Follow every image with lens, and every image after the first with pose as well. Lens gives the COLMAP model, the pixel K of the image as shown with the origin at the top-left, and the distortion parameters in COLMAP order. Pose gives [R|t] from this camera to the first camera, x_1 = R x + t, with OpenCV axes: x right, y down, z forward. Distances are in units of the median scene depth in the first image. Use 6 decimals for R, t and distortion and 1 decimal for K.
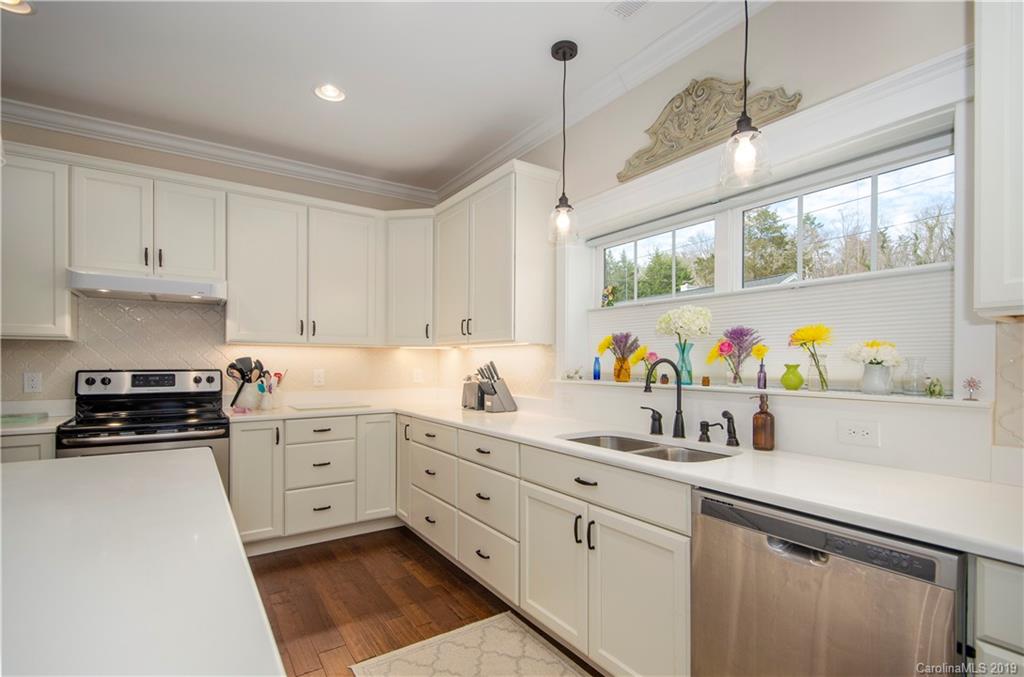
lens RADIAL K [[472.6, 0, 469.0], [0, 472.6, 362.4], [0, 0, 1]] dist [0.016329, 0.000115]
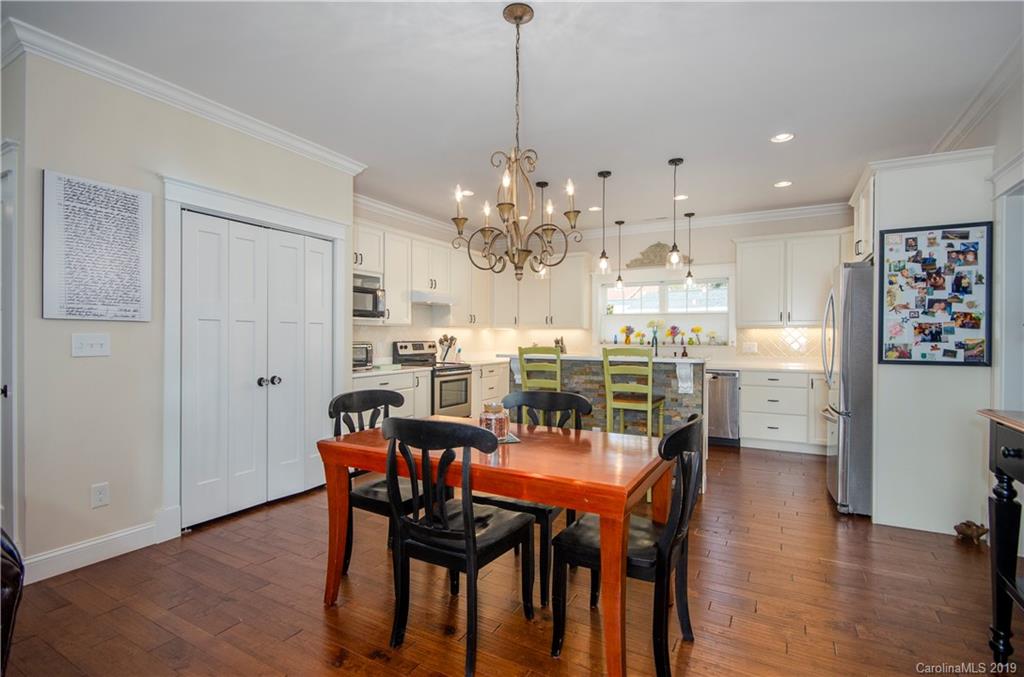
lens RADIAL K [[481.4, 0, 483.8], [0, 481.4, 340.8], [0, 0, 1]] dist [0.001977, 0.000410]
pose [[0.892316, -0.004431, 0.451390, -1.708717], [0.000411, 0.999959, 0.009003, -0.004574], [-0.451412, -0.007848, 0.892281, -1.089466]]
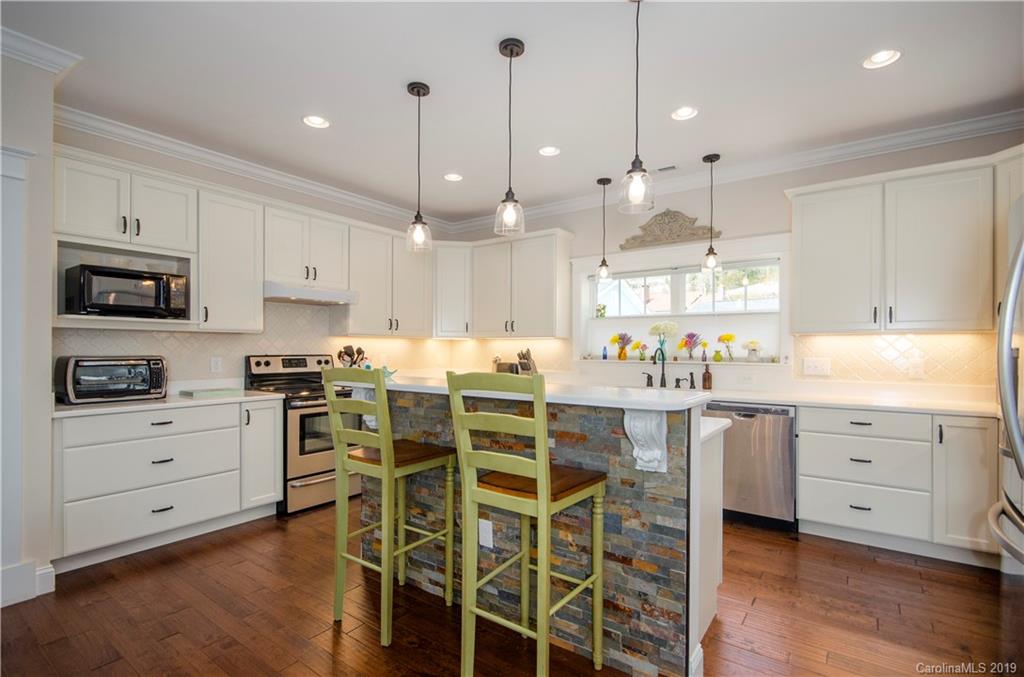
lens RADIAL K [[494.7, 0, 432.9], [0, 494.7, 352.7], [0, 0, 1]] dist [0.002398, 0.000875]
pose [[0.953853, -0.002115, 0.300266, -1.014151], [-0.000244, 0.999969, 0.007818, -0.002939], [-0.300273, -0.007530, 0.953824, -0.639058]]
